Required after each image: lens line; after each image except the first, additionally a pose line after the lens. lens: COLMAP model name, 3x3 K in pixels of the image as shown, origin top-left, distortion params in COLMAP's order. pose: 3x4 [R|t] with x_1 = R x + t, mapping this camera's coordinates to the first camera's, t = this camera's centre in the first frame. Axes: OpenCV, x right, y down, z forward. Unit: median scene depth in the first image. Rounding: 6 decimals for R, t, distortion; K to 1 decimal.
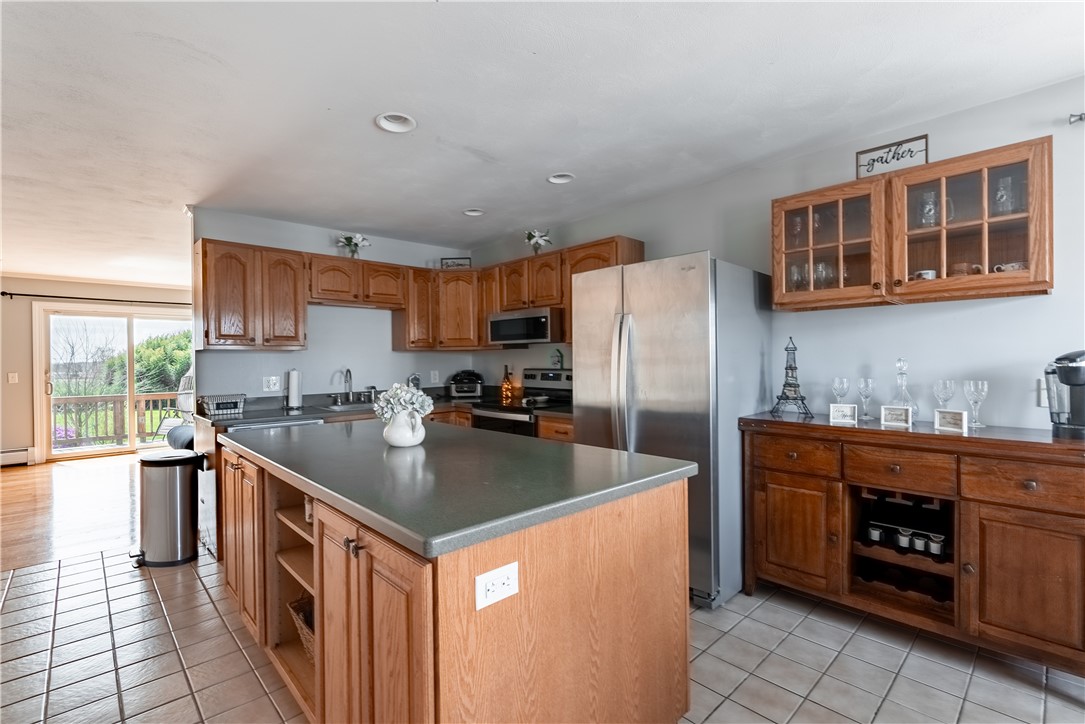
lens RADIAL K [[494.4, 0, 542.5], [0, 494.4, 362.0], [0, 0, 1]] dist [-0.003849, 0.000650]
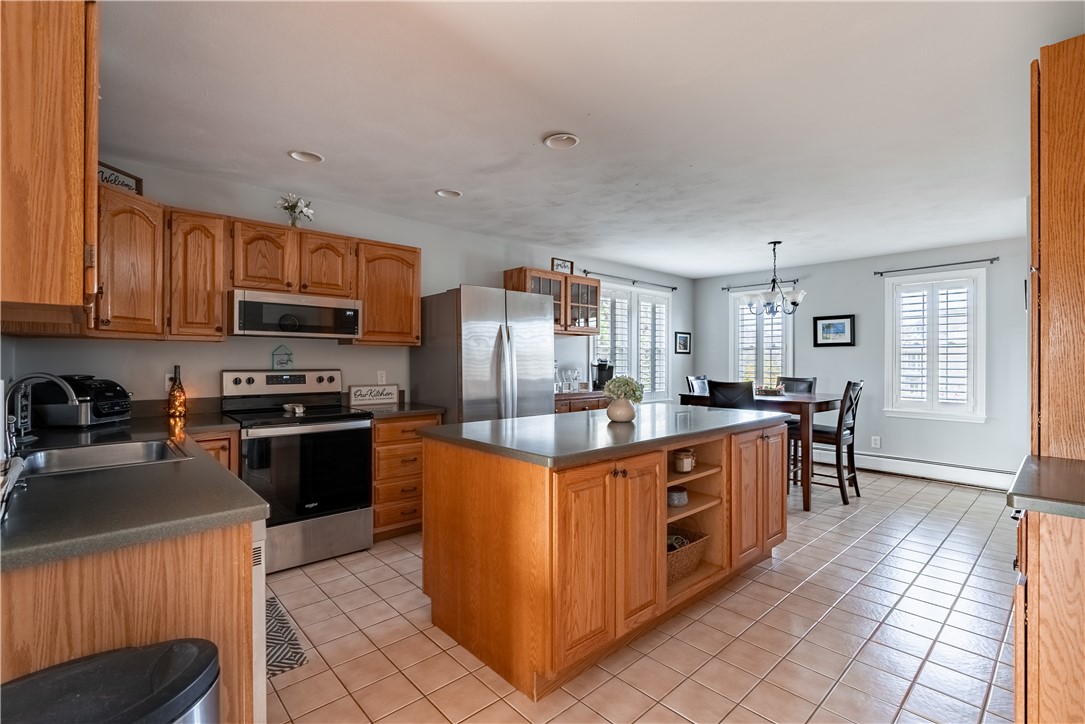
lens RADIAL K [[494.4, 0, 542.5], [0, 494.4, 362.0], [0, 0, 1]] dist [-0.003849, 0.000650]
pose [[0.018877, 0.007492, 0.999794, -1.583829], [0.003083, 0.999967, -0.007551, 0.018102], [-0.999817, 0.003225, 0.018854, 1.160954]]
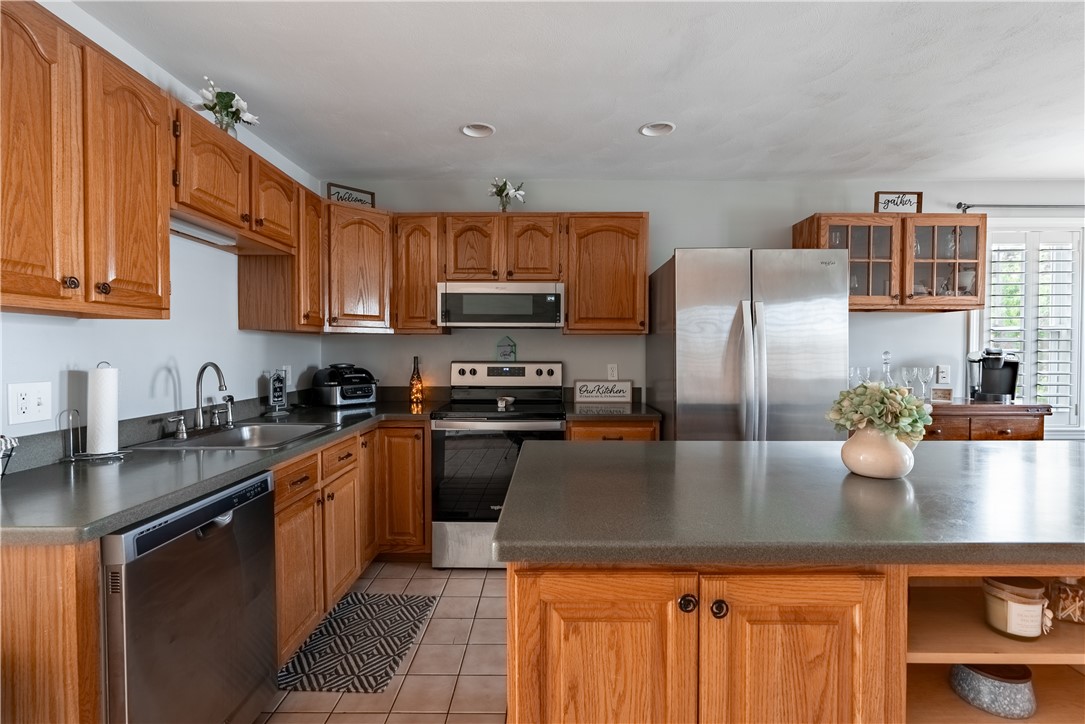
lens RADIAL K [[494.4, 0, 542.5], [0, 494.4, 362.0], [0, 0, 1]] dist [-0.003849, 0.000650]
pose [[0.692342, -0.002937, 0.721563, -1.037527], [-0.005310, 0.999944, 0.009164, 0.014992], [-0.721550, -0.010176, 0.692288, 0.847676]]
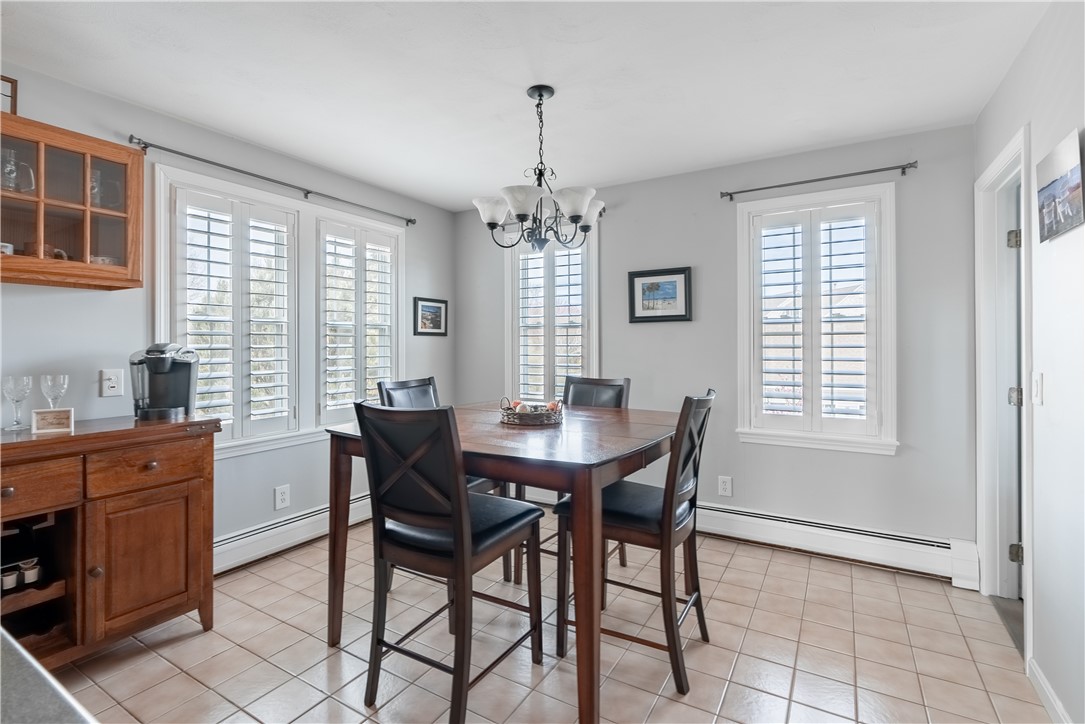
lens RADIAL K [[497.0, 0, 540.8], [0, 497.0, 345.5], [0, 0, 1]] dist [-0.002656, -0.000009]
pose [[-0.263708, 0.011024, 0.964540, -0.263592], [0.012092, 0.999894, -0.008123, 0.001423], [-0.964527, 0.009521, -0.263813, 0.391910]]
